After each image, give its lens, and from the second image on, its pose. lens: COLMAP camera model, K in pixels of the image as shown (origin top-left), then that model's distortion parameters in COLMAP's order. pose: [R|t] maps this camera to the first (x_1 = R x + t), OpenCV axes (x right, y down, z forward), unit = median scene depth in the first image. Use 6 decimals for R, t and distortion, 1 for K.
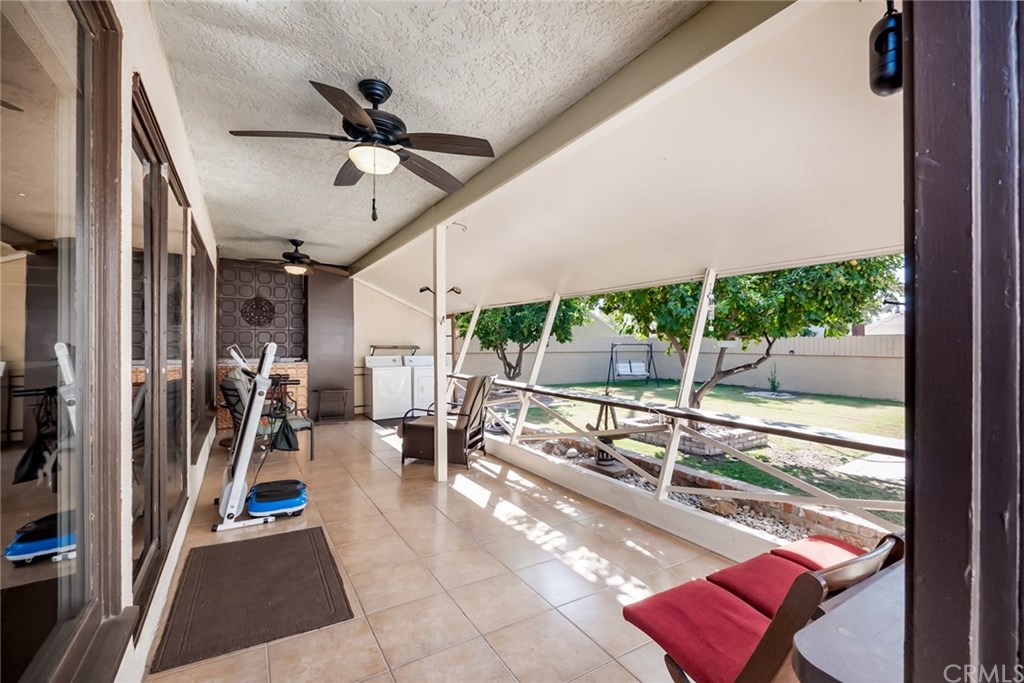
lens RADIAL K [[457.7, 0, 515.2], [0, 457.7, 351.3], [0, 0, 1]] dist [0.000325, -0.000043]
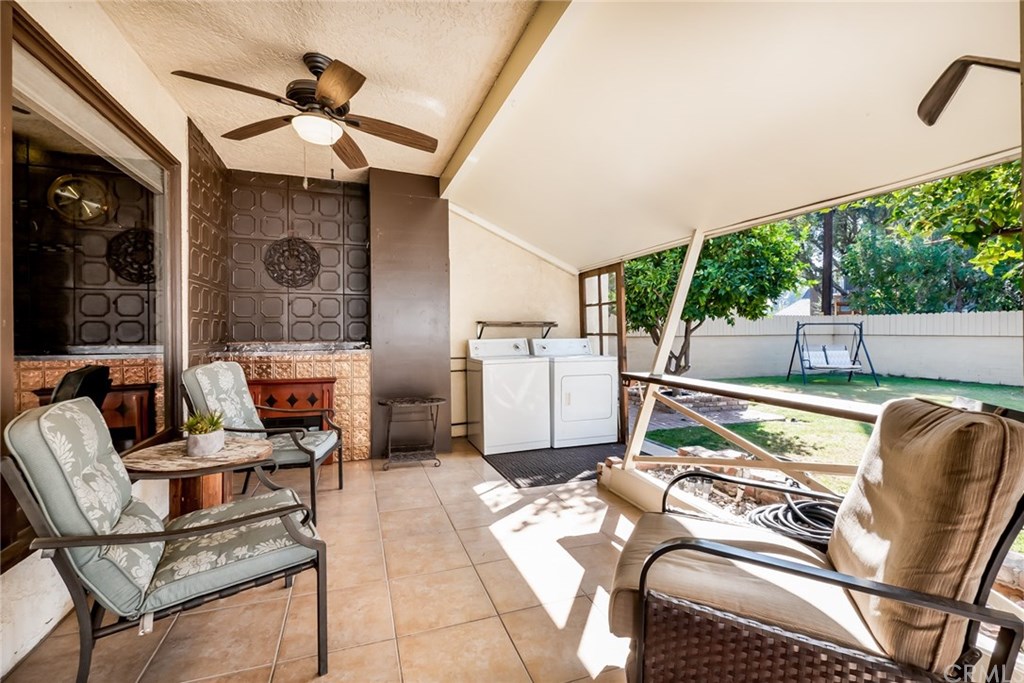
lens RADIAL K [[438.6, 0, 518.6], [0, 438.6, 336.9], [0, 0, 1]] dist [-0.001608, -0.000367]
pose [[0.982782, -0.005347, -0.184690, -0.161859], [0.004535, 0.999978, -0.004822, 0.010970], [0.184712, 0.003901, 0.982785, 0.462852]]
